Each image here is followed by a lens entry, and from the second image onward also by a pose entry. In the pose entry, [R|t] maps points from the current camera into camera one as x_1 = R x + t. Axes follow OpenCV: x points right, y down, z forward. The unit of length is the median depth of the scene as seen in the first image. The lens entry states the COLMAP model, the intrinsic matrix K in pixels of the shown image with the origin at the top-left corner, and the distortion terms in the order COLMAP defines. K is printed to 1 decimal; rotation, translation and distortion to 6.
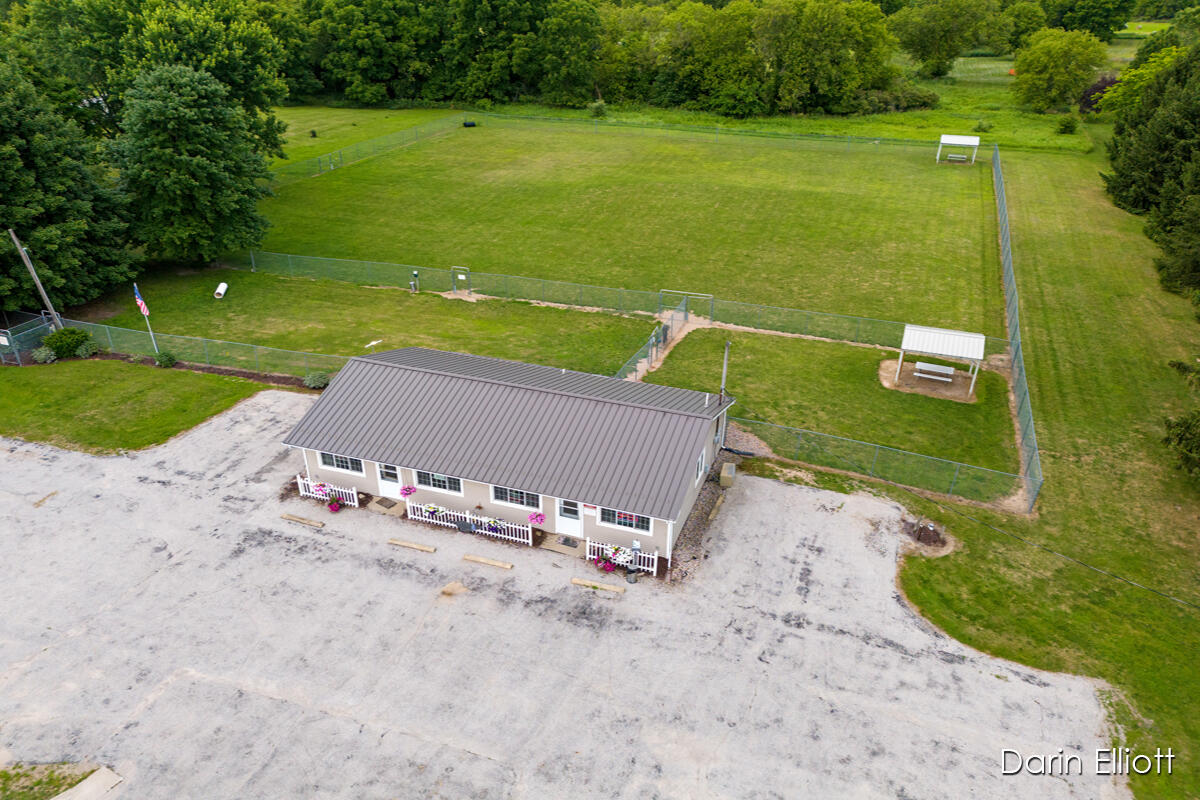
lens RADIAL K [[903.6, 0, 602.7], [0, 903.6, 402.5], [0, 0, 1]] dist [0.061542, -0.067354]
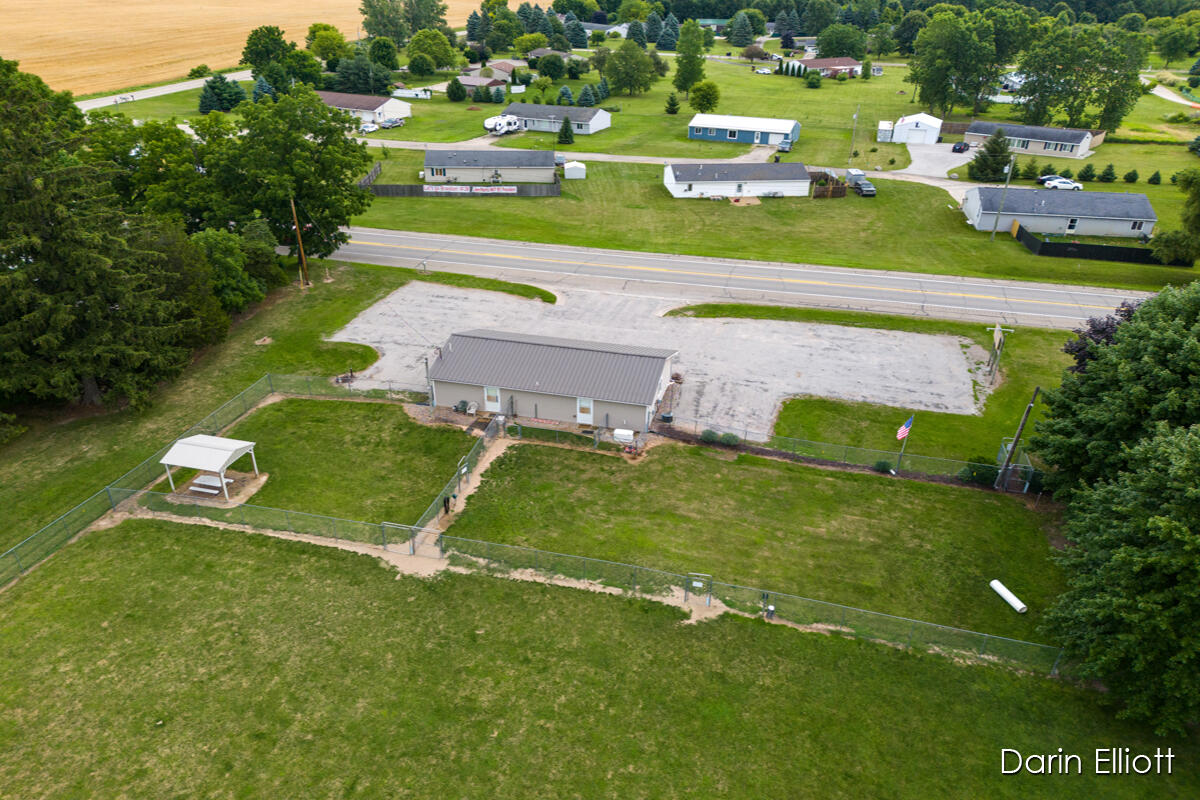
lens RADIAL K [[903.6, 0, 602.7], [0, 903.6, 402.5], [0, 0, 1]] dist [0.061542, -0.067354]
pose [[-0.996075, 0.016375, -0.086981, -0.018136], [-0.058333, 0.617651, 0.784286, -0.982449], [0.066567, 0.786282, -0.614272, 1.611973]]
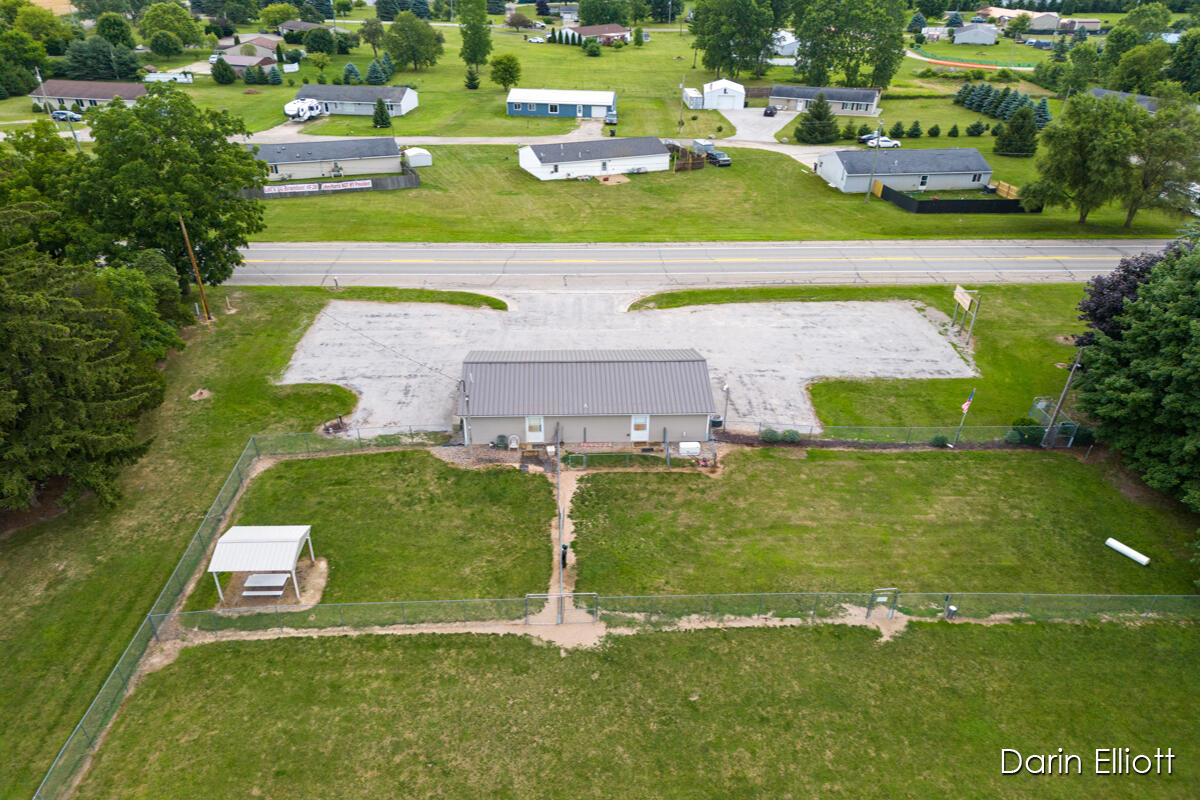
lens RADIAL K [[903.6, 0, 602.7], [0, 903.6, 402.5], [0, 0, 1]] dist [0.061542, -0.067354]
pose [[-0.925706, 0.153453, -0.345716, 0.334013], [-0.187211, 0.608318, 0.771298, -0.907122], [0.328664, 0.778718, -0.534396, 1.438323]]
